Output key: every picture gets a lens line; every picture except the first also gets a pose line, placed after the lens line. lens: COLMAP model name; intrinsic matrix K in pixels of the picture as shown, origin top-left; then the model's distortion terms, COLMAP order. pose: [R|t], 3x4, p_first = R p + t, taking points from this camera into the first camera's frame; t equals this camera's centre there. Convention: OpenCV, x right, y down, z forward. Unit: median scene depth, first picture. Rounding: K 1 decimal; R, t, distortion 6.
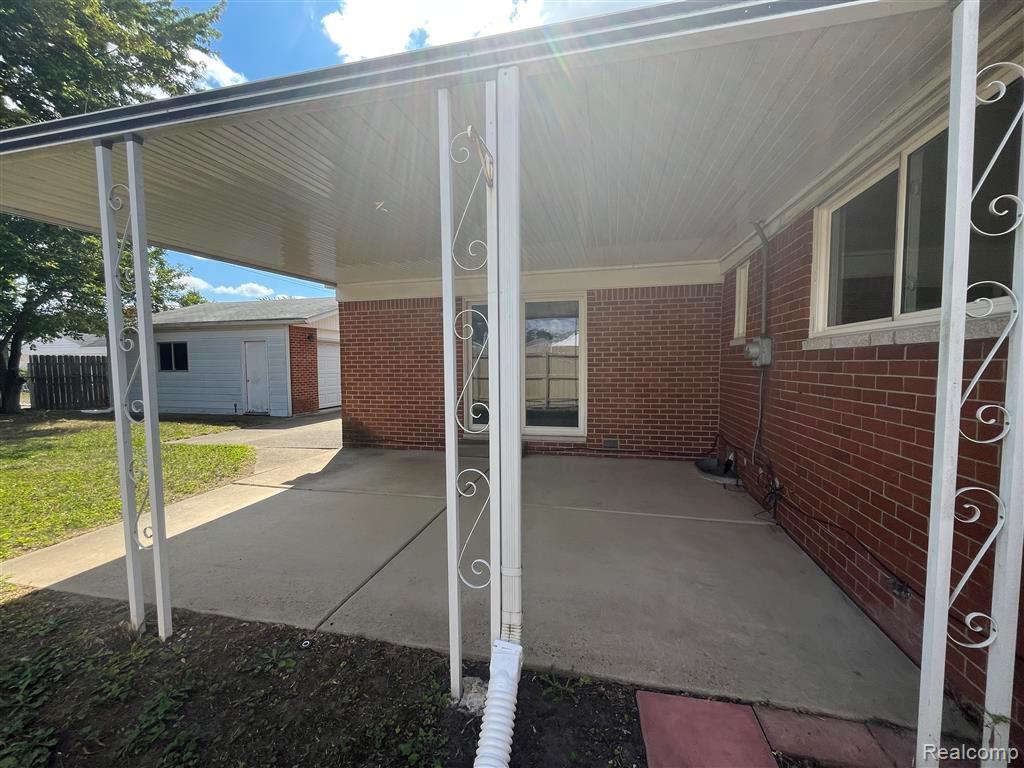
lens RADIAL K [[416.8, 0, 510.4], [0, 416.8, 386.8], [0, 0, 1]] dist [0.000754, 0.000047]
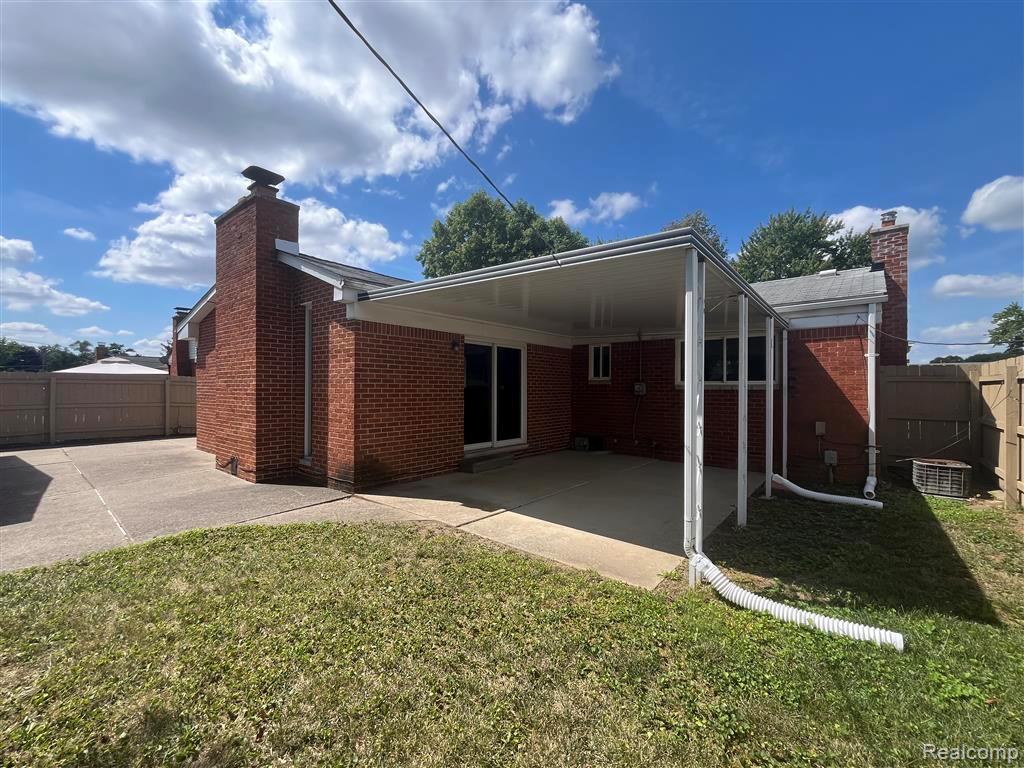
lens RADIAL K [[435.5, 0, 512.0], [0, 435.5, 384.0], [0, 0, 1]] dist [-0.001380, 0.000250]
pose [[0.427344, 0.019197, 0.903885, -1.184030], [0.042550, 0.998240, -0.041318, -0.025199], [-0.903087, 0.056118, 0.425775, 0.383557]]
